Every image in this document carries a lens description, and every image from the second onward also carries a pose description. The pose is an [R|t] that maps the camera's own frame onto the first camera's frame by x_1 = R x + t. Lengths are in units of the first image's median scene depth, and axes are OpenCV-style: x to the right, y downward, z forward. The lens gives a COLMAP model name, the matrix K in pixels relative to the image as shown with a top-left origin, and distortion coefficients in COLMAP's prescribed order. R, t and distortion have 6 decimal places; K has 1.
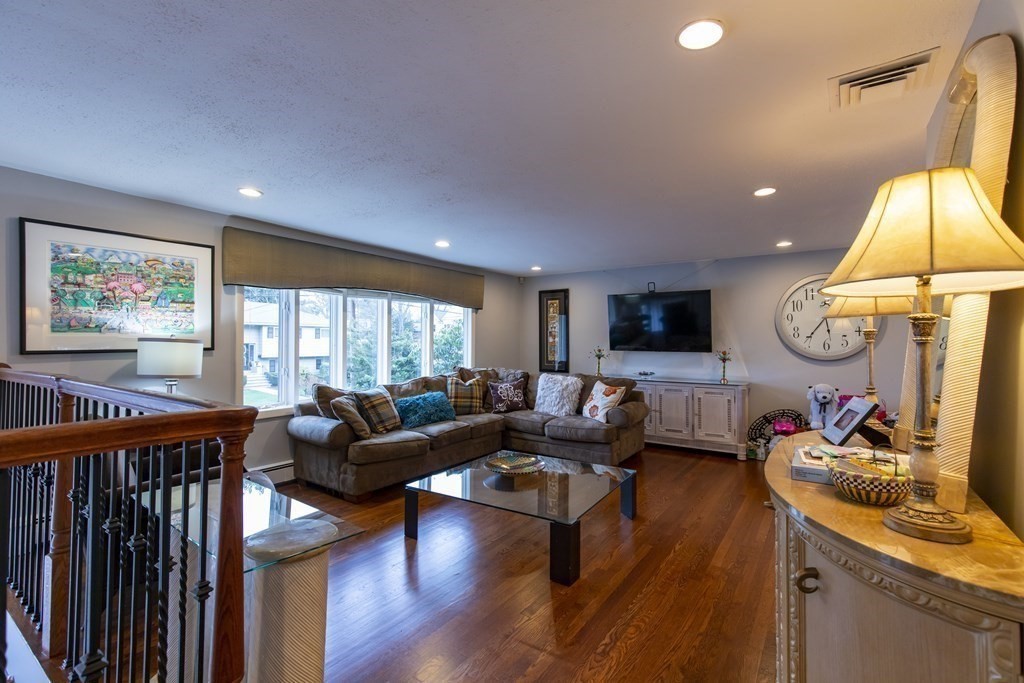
lens RADIAL K [[462.0, 0, 517.9], [0, 462.0, 339.1], [0, 0, 1]] dist [0.014312, 0.000738]
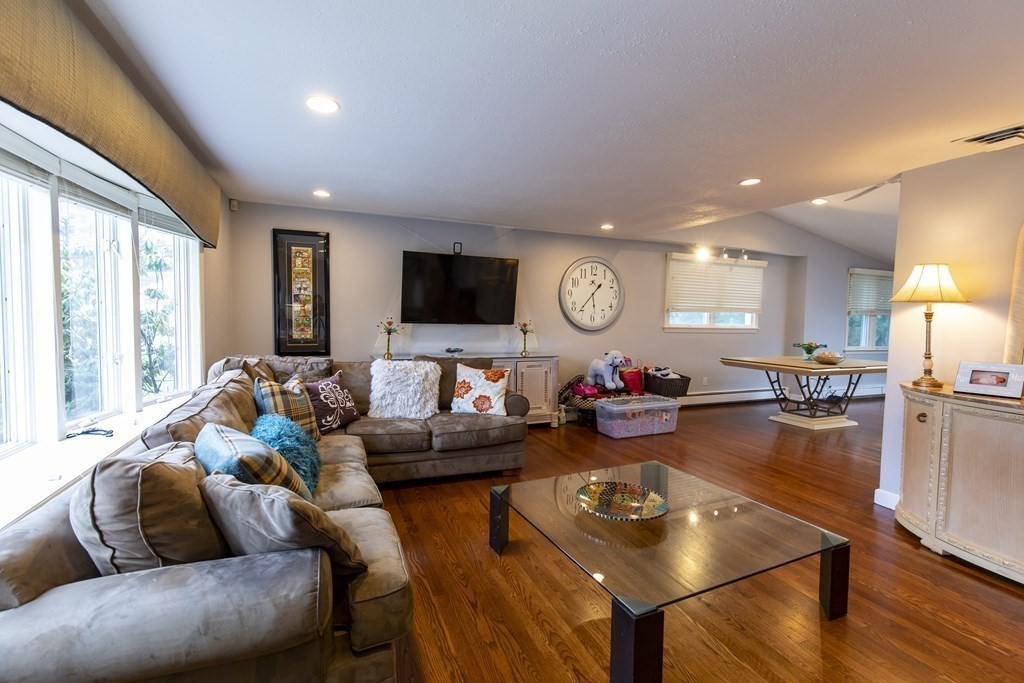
lens RADIAL K [[462.0, 0, 518.5], [0, 462.0, 337.3], [0, 0, 1]] dist [0.014312, 0.000738]
pose [[0.530658, -0.036065, 0.846818, -0.400878], [-0.020809, 0.998239, 0.055554, 0.001403], [-0.847330, -0.047102, 0.528973, 0.480214]]
